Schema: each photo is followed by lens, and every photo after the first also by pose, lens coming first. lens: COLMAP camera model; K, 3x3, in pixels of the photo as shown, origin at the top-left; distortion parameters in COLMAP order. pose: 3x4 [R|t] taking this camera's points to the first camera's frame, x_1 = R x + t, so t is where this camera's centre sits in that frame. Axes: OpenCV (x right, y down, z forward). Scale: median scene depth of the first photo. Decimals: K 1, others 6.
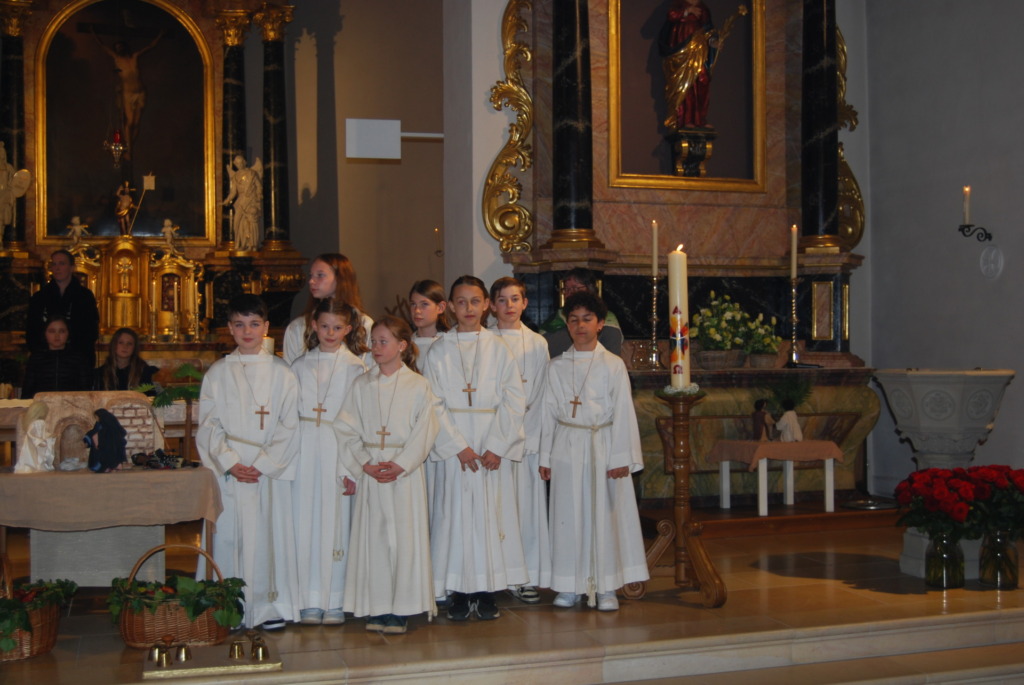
lens RADIAL K [[1254.2, 0, 526.3], [0, 1254.2, 343.2], [0, 0, 1]] dist [-0.061623, 0.026211]
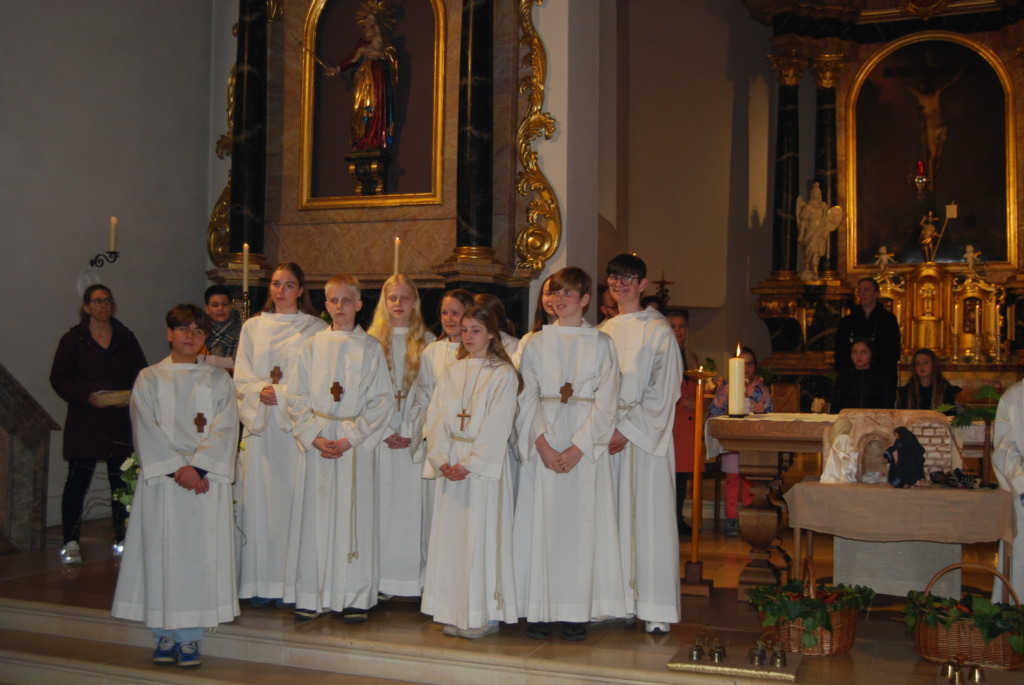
lens RADIAL K [[1157.7, 0, 512.0], [0, 1157.7, 342.5], [0, 0, 1]] dist [-0.064882, 0.020999]
pose [[0.790075, 0.002887, -0.613004, -0.004061], [-0.013791, 0.999820, -0.013066, -0.000576], [0.612856, 0.018777, 0.789972, 0.018334]]
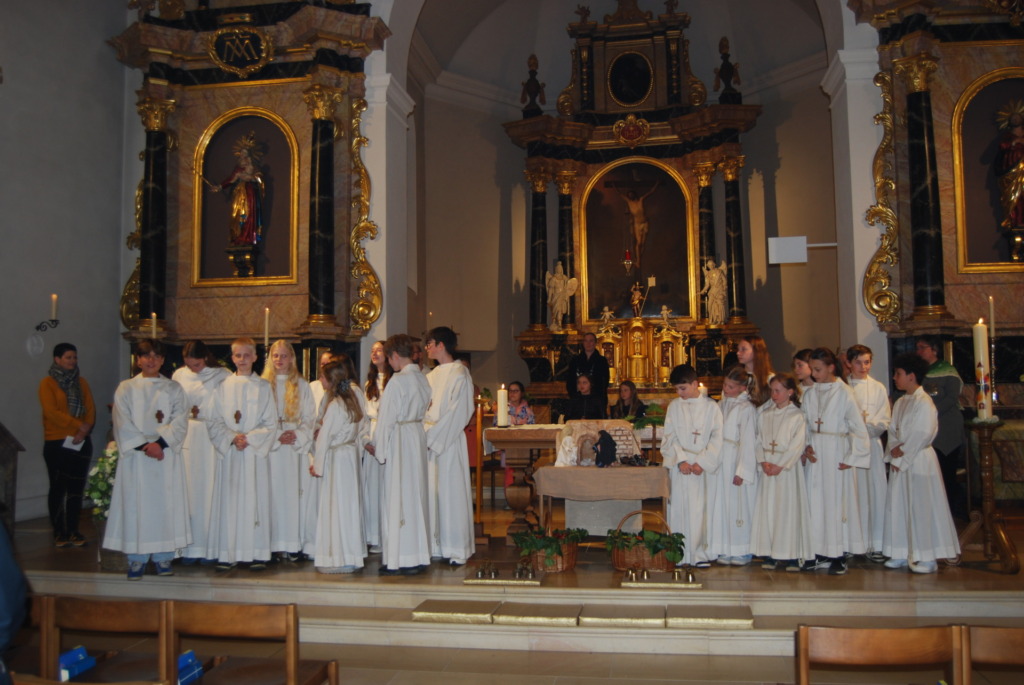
lens RADIAL K [[896.8, 0, 516.6], [0, 896.8, 343.8], [0, 0, 1]] dist [-0.085658, 0.038645]
pose [[0.897147, -0.029408, -0.440752, 0.053136], [0.008498, 0.998746, -0.049341, -0.003194], [0.441650, 0.040521, 0.896272, -0.085512]]
